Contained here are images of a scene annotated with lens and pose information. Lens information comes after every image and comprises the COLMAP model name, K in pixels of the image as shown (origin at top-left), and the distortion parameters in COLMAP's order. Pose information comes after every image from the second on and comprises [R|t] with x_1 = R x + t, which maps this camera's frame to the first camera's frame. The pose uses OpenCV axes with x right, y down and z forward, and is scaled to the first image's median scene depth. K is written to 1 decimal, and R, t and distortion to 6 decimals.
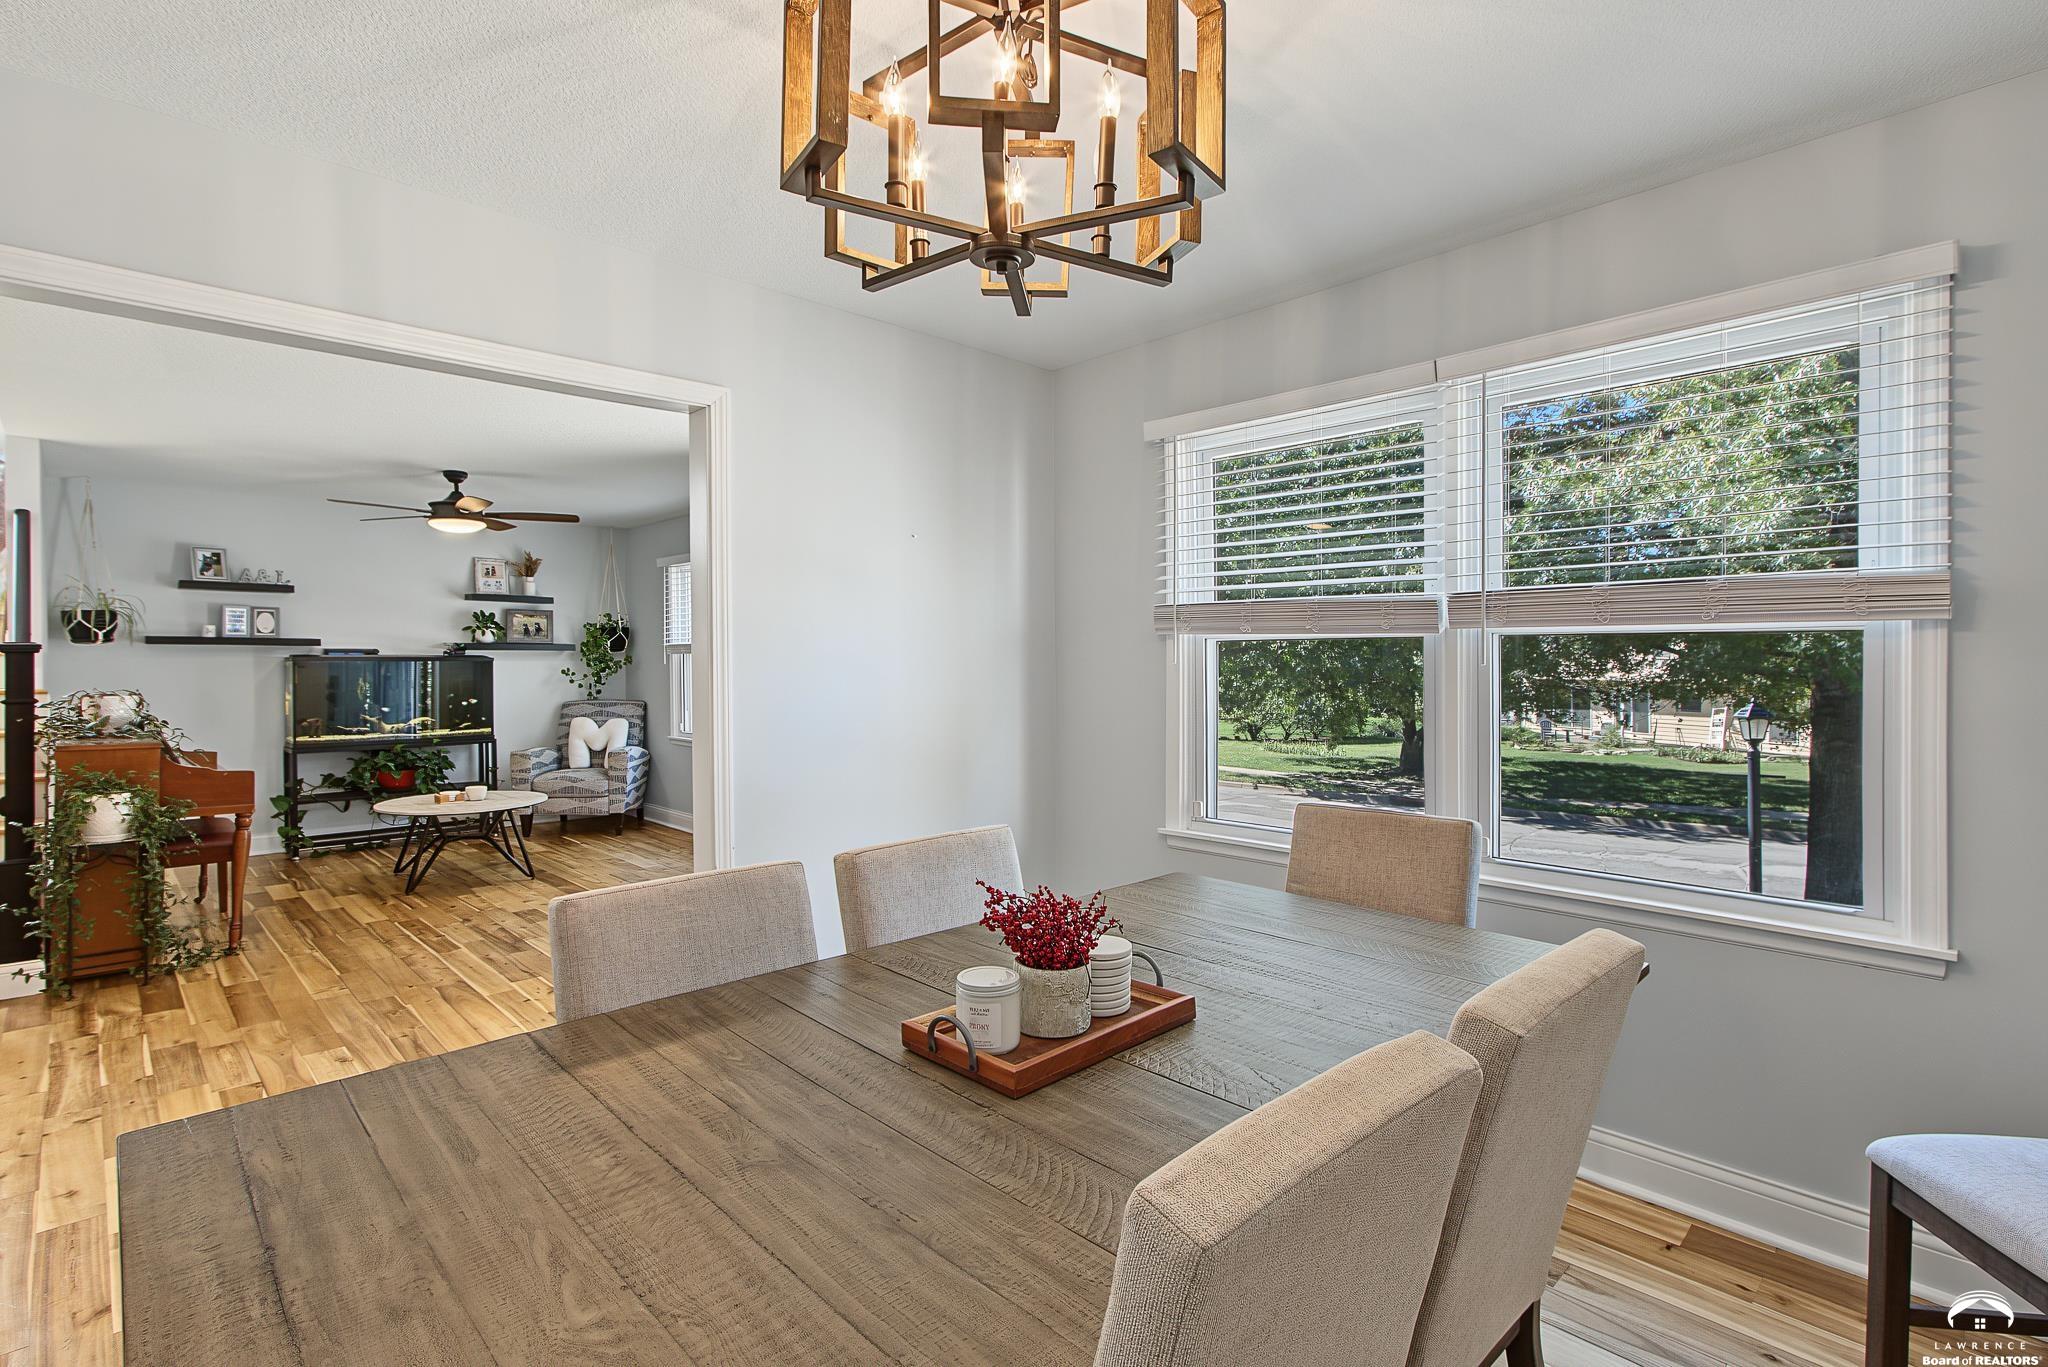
lens RADIAL K [[979.2, 0, 1039.2], [0, 979.2, 679.5], [0, 0, 1]] dist [-0.000549, 0.002924]
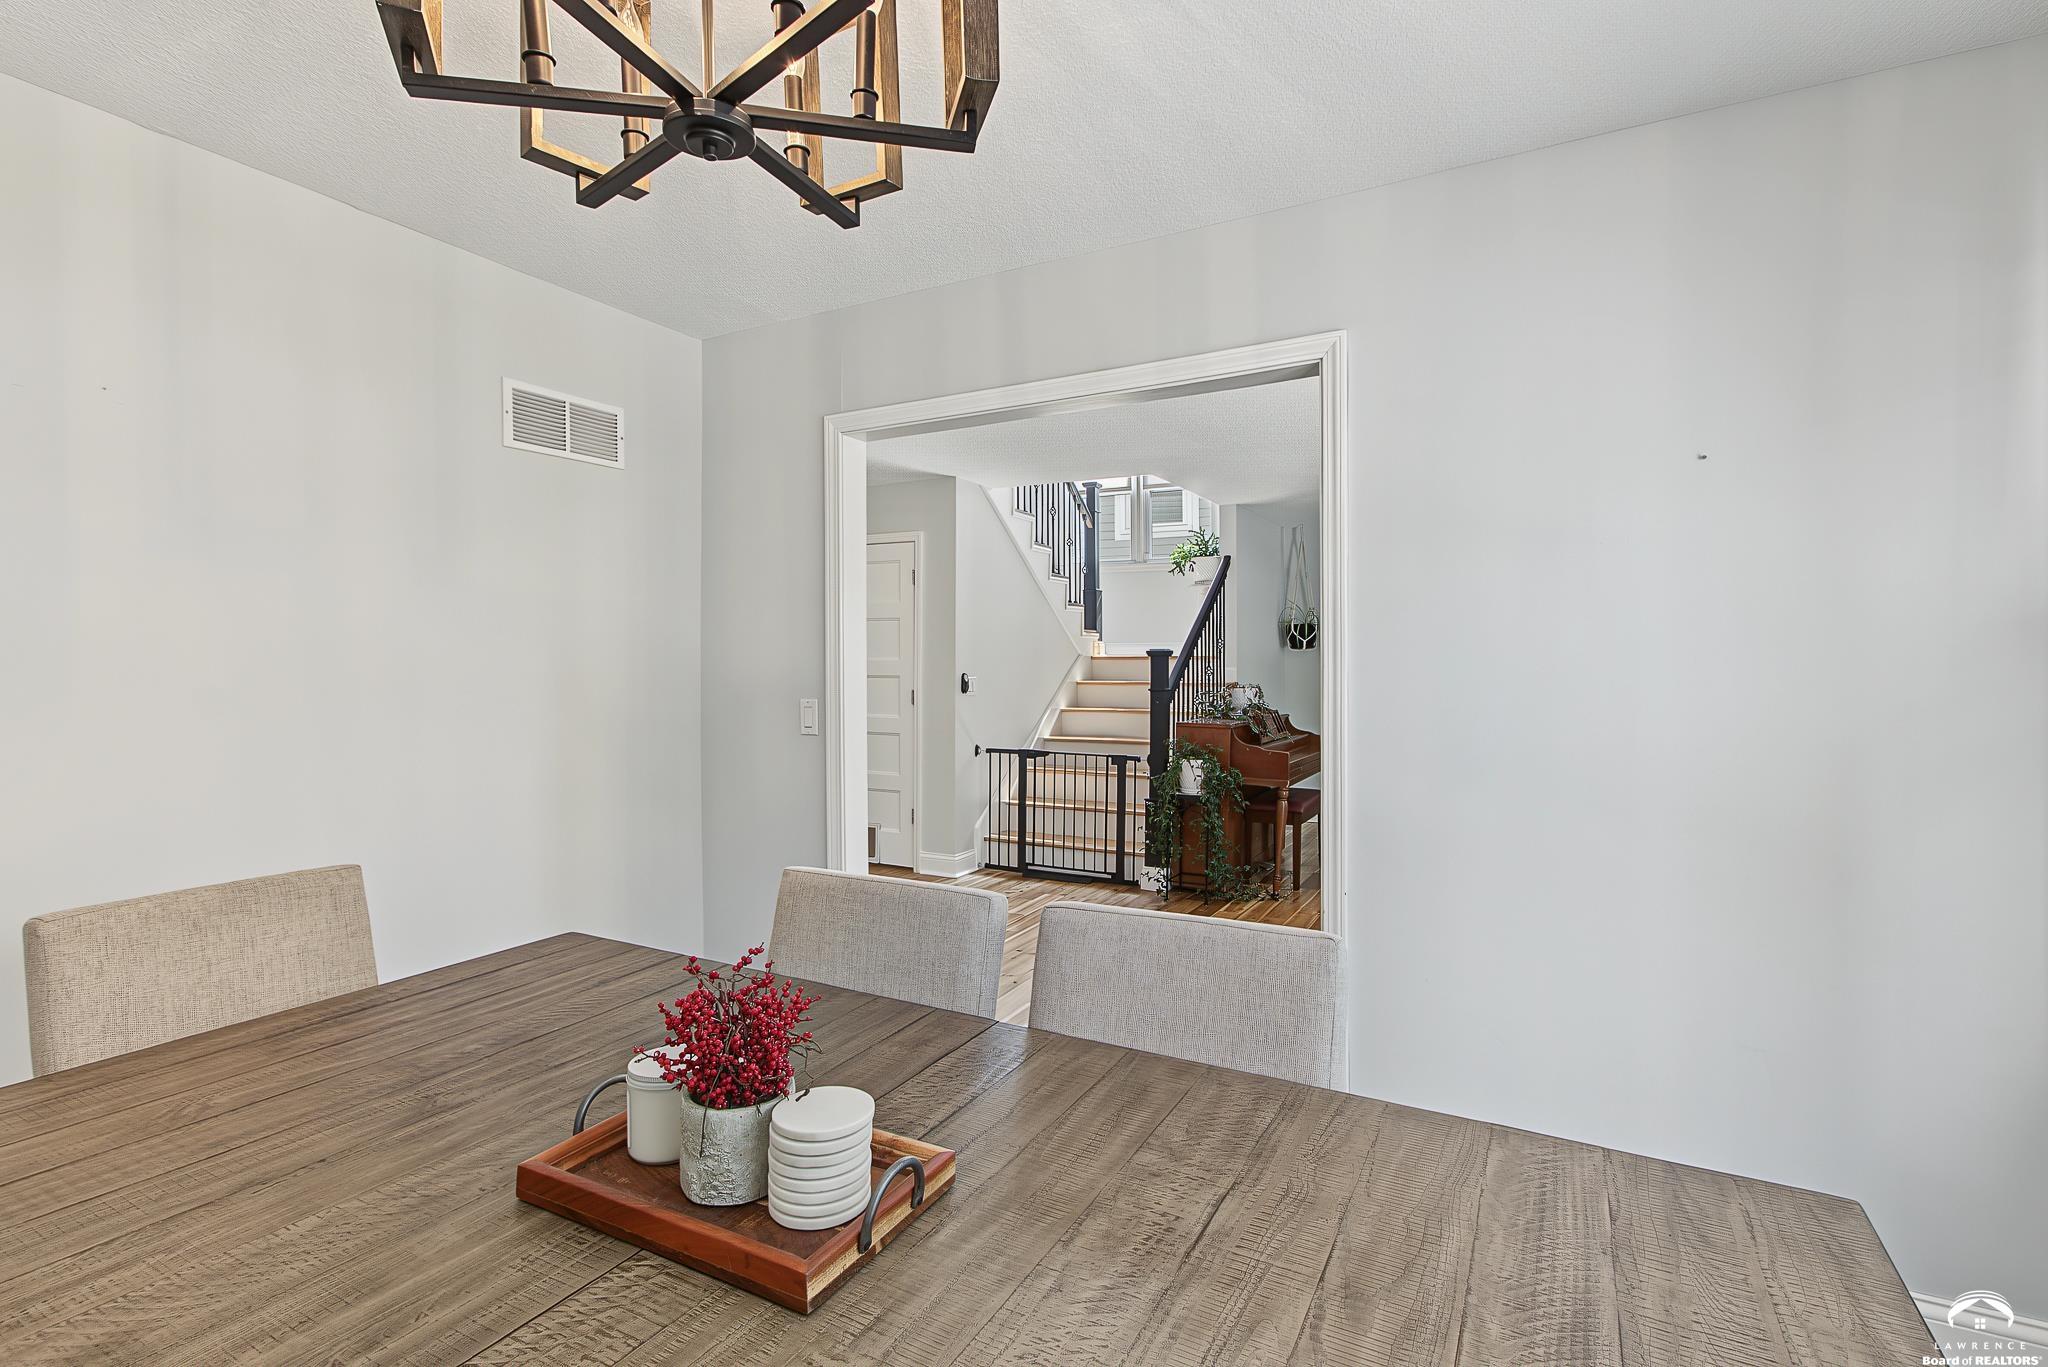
lens RADIAL K [[979.2, 0, 1030.8], [0, 979.2, 667.0], [0, 0, 1]] dist [-0.000549, 0.002924]
pose [[0.289551, 0.009610, -0.957114, 0.919086], [-0.025933, 0.999661, 0.002192, -0.027434], [0.956811, 0.024187, 0.289702, 1.219401]]
